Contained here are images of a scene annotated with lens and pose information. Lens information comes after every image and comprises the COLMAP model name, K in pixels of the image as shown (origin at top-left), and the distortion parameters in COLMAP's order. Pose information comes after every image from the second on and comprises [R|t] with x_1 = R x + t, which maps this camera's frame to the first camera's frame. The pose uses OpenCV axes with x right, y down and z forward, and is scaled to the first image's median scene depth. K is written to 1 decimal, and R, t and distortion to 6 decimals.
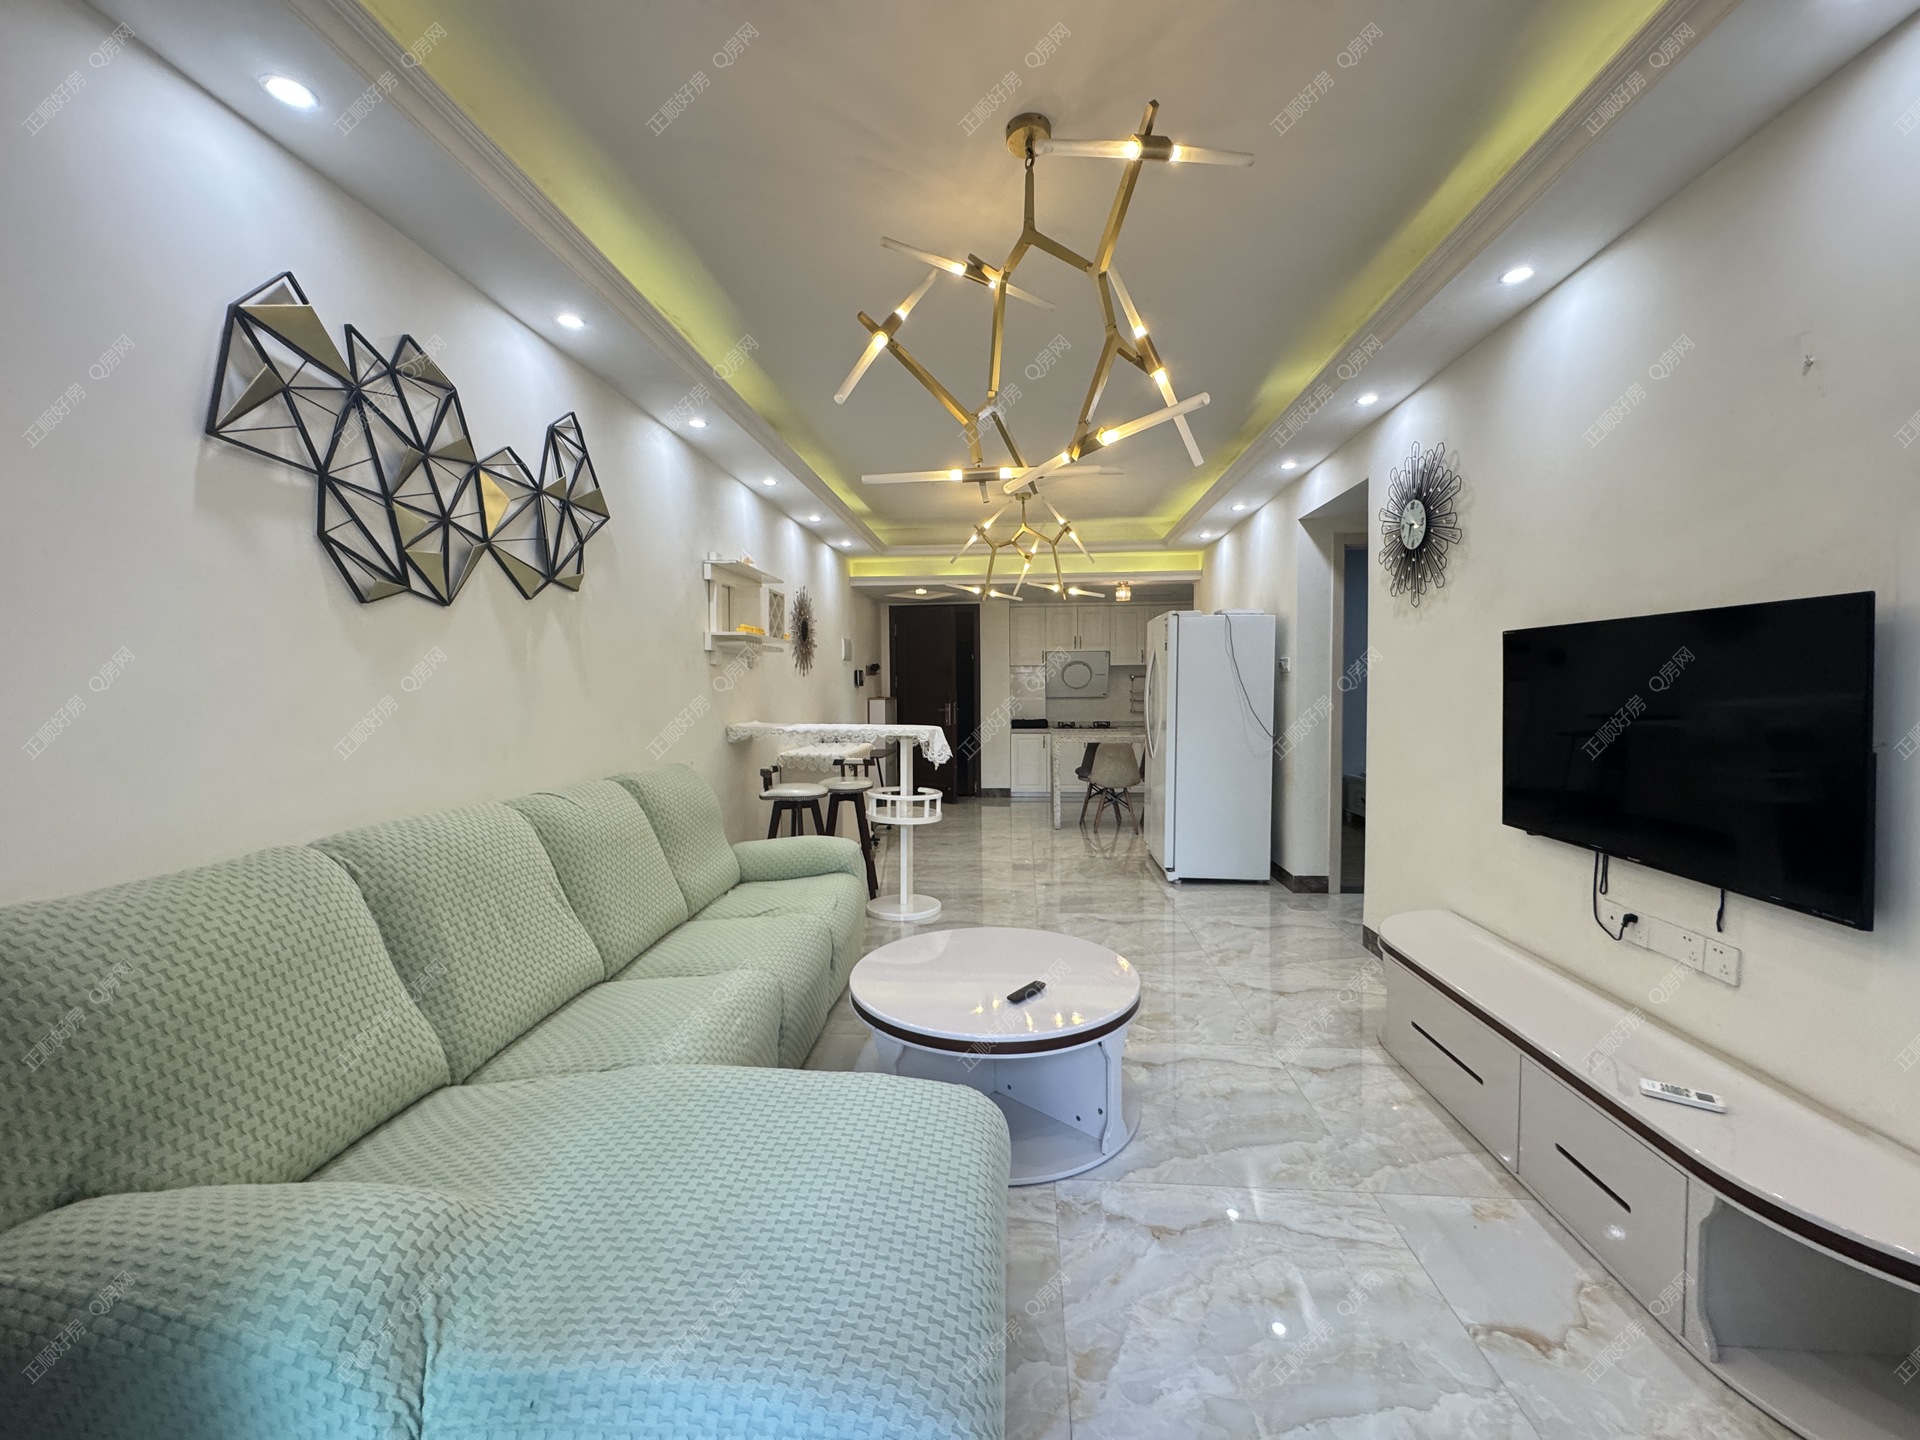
lens RADIAL K [[762.3, 0, 952.0], [0, 762.3, 730.8], [0, 0, 1]] dist [0.002086, 0.000114]
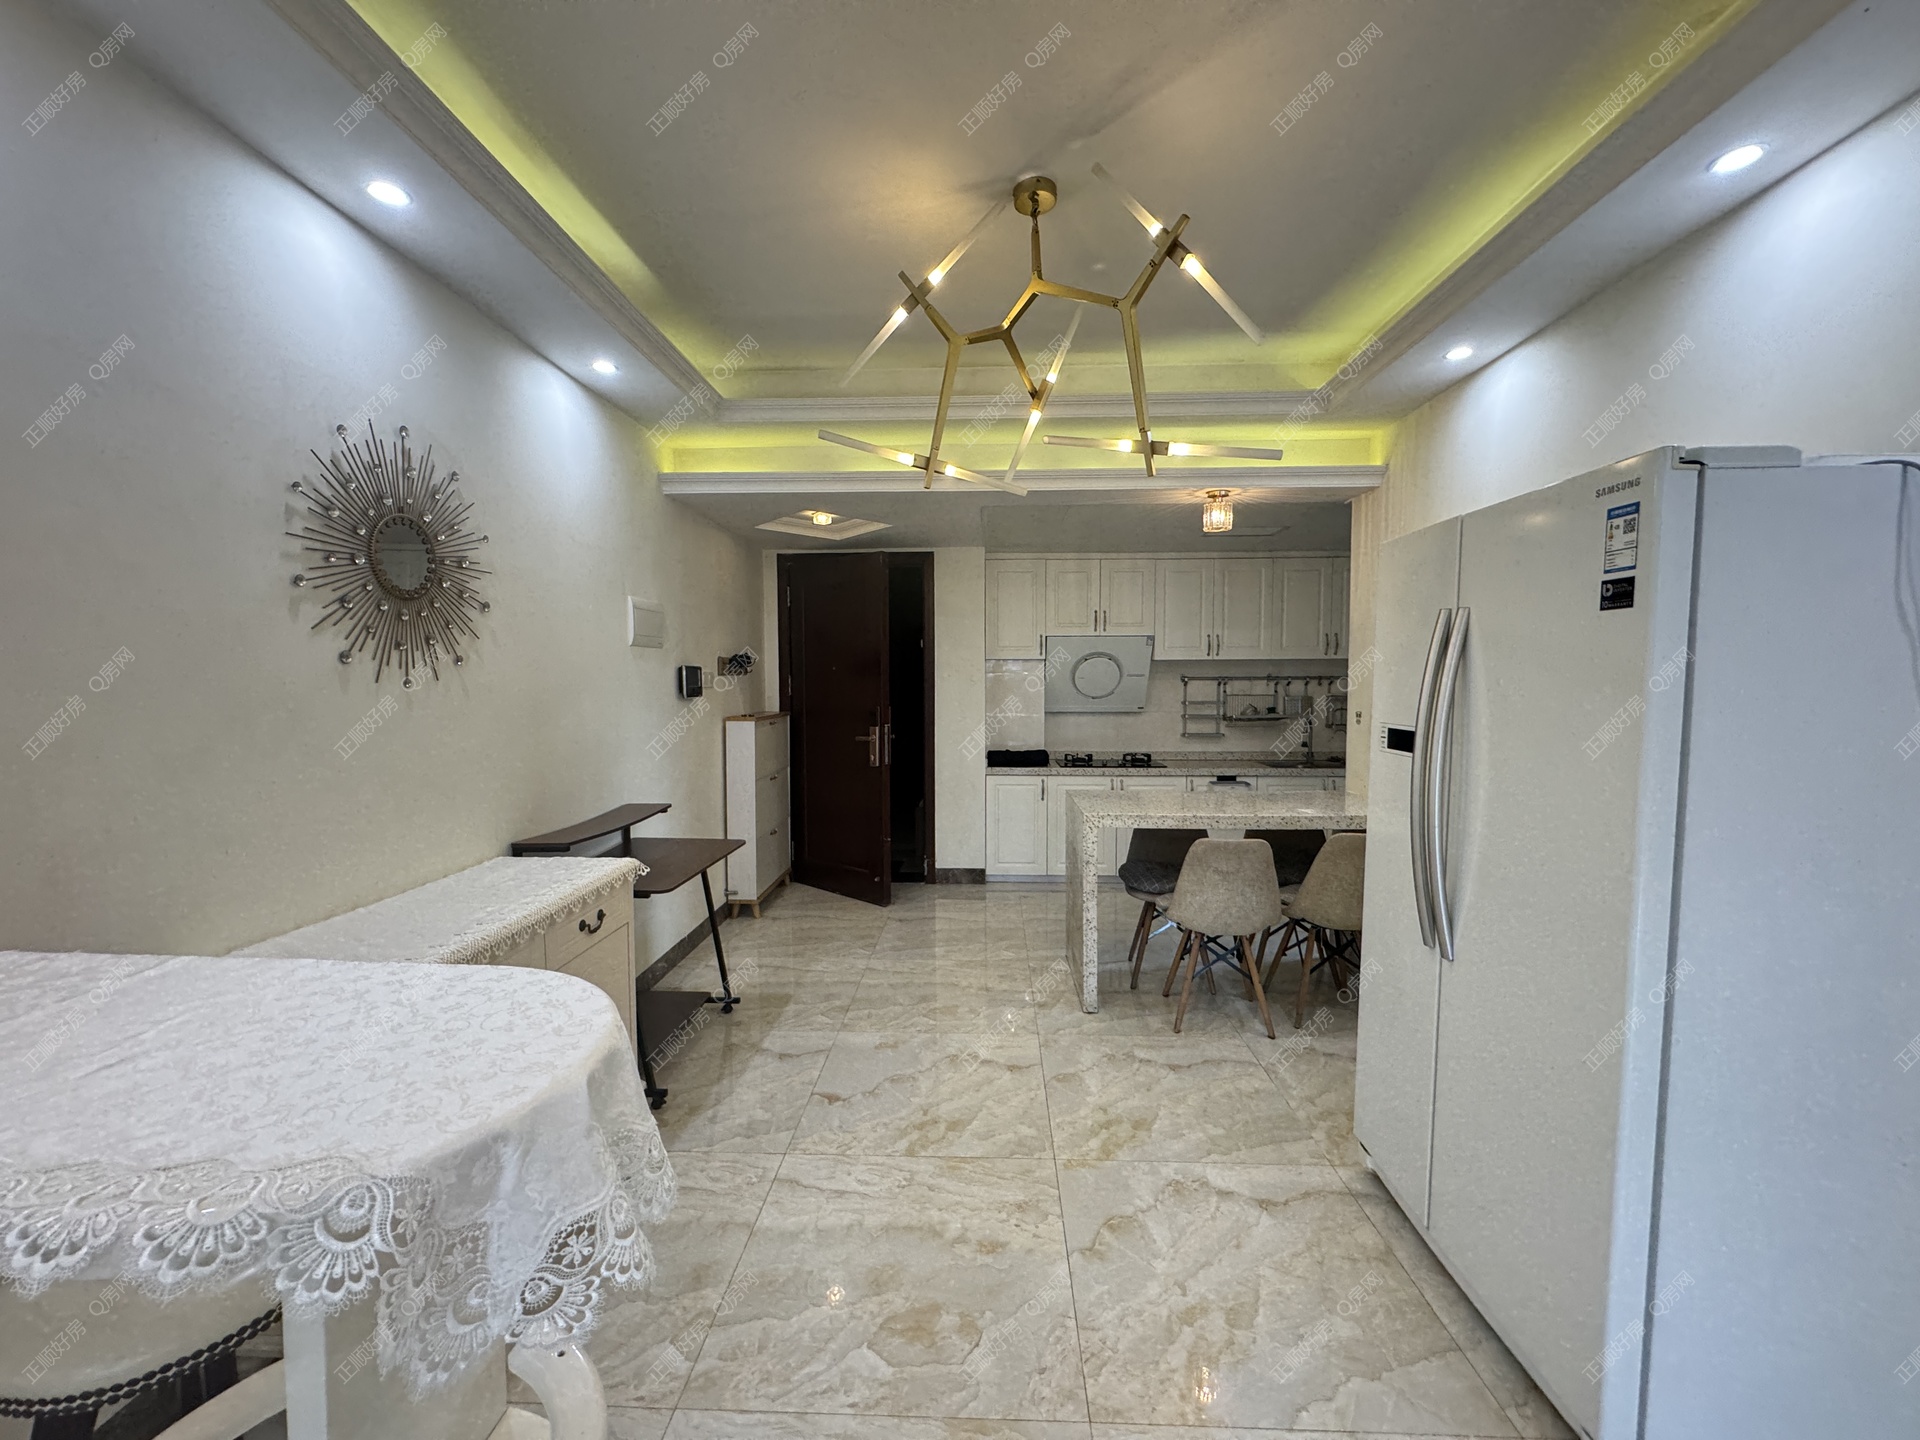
lens RADIAL K [[762.3, 0, 962.5], [0, 762.3, 715.5], [0, 0, 1]] dist [0.002086, 0.000114]
pose [[0.998474, 0.005749, 0.054931, 0.032520], [-0.005359, 0.999959, -0.007249, -0.046311], [-0.054970, 0.006944, 0.998464, 0.513663]]
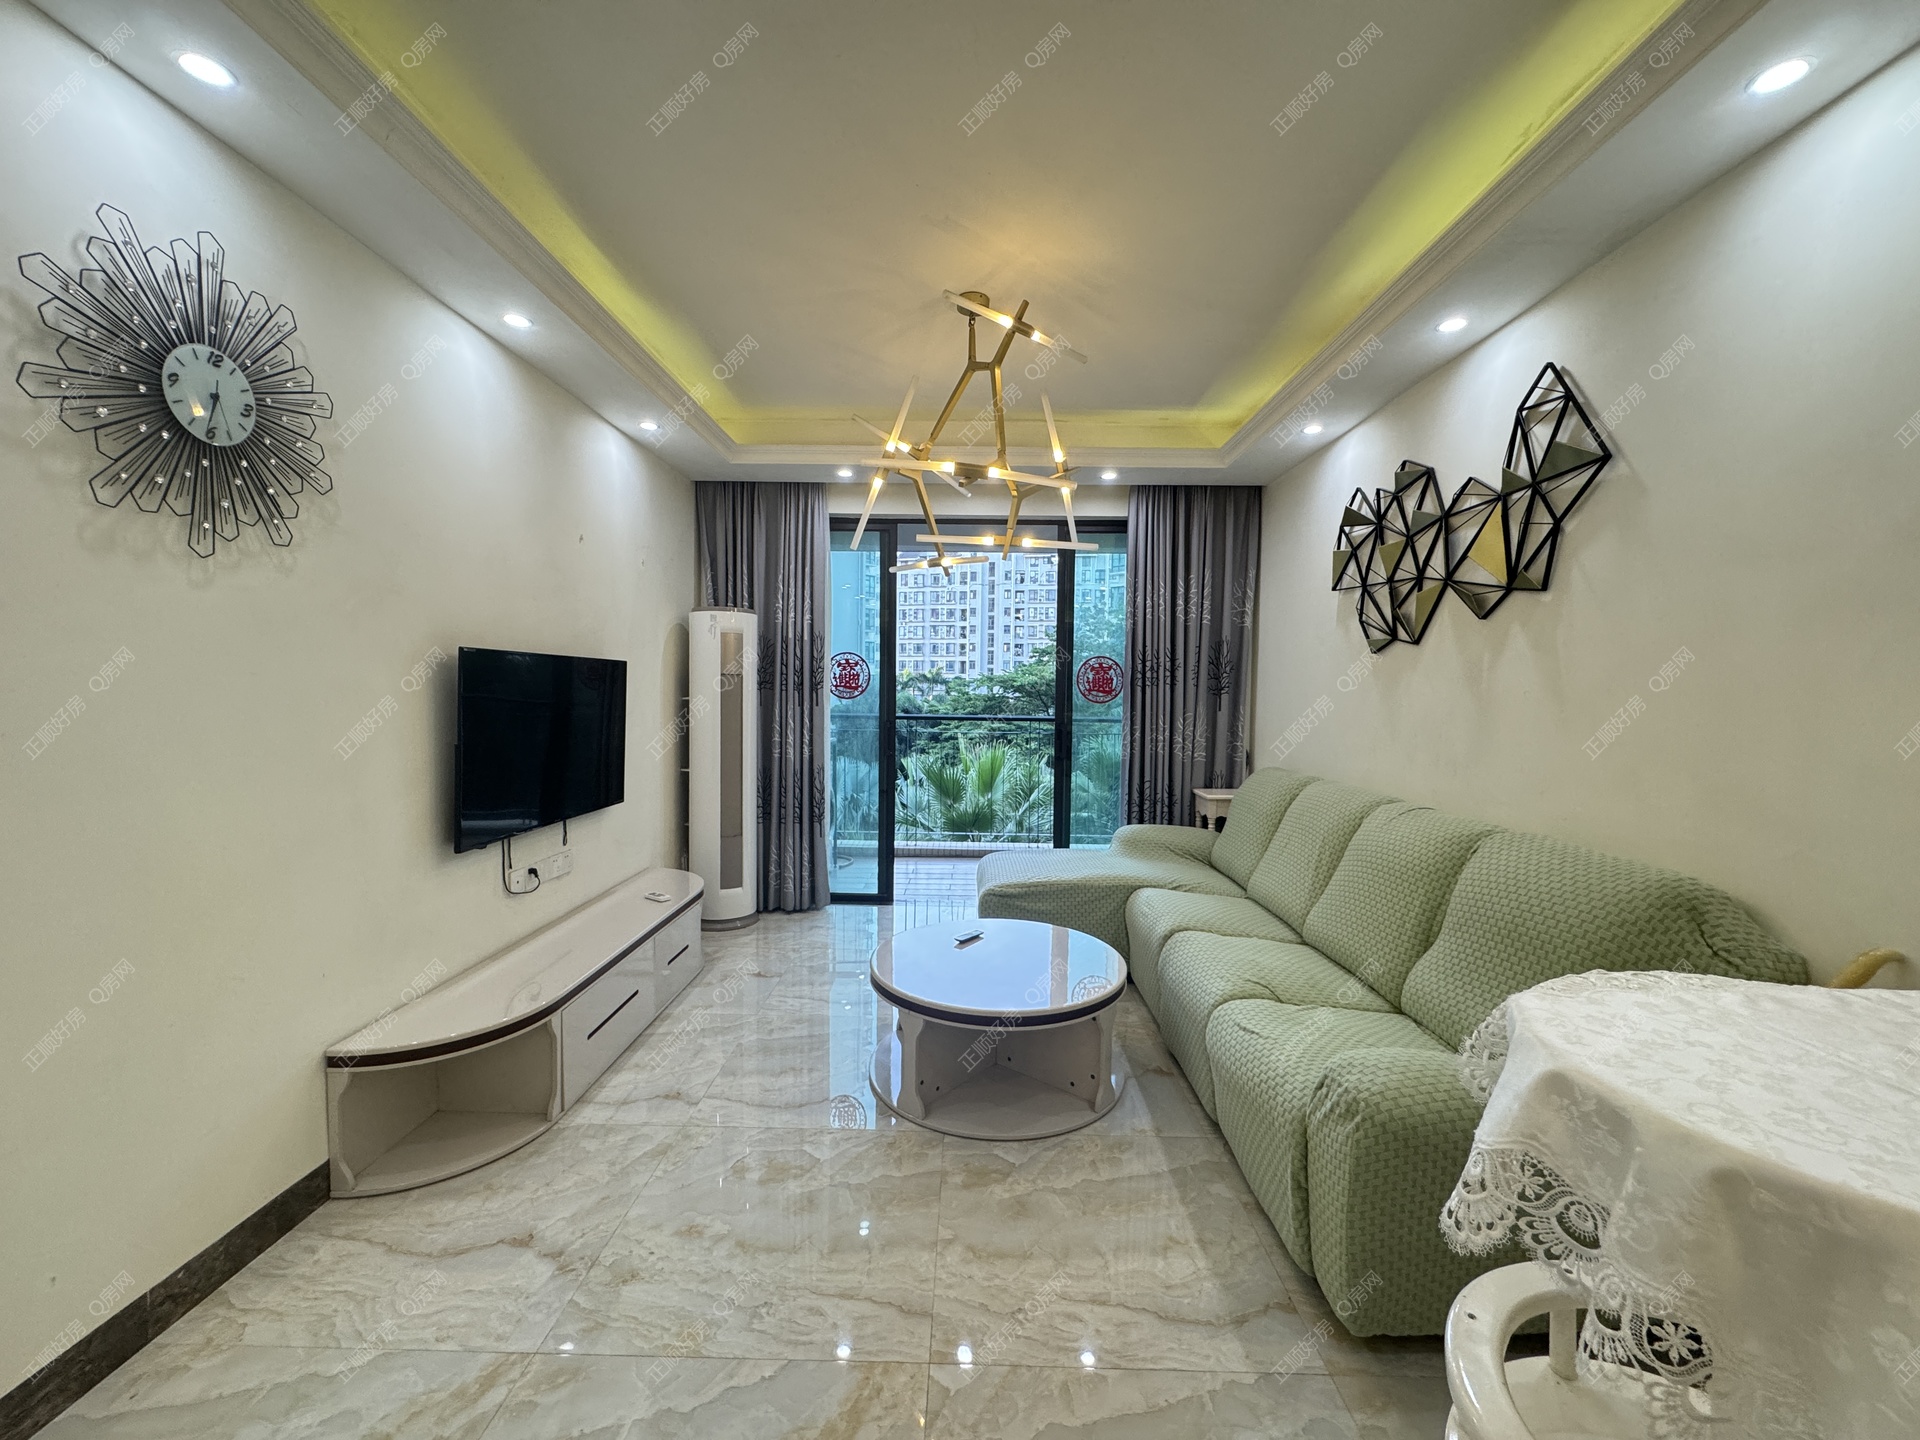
lens RADIAL K [[762.3, 0, 958.6], [0, 762.3, 721.7], [0, 0, 1]] dist [0.002086, 0.000114]
pose [[-0.997149, -0.000183, -0.075453, 0.177796], [-0.007905, 0.994746, 0.102066, -0.132745], [0.075038, 0.102372, -0.991912, 1.872423]]
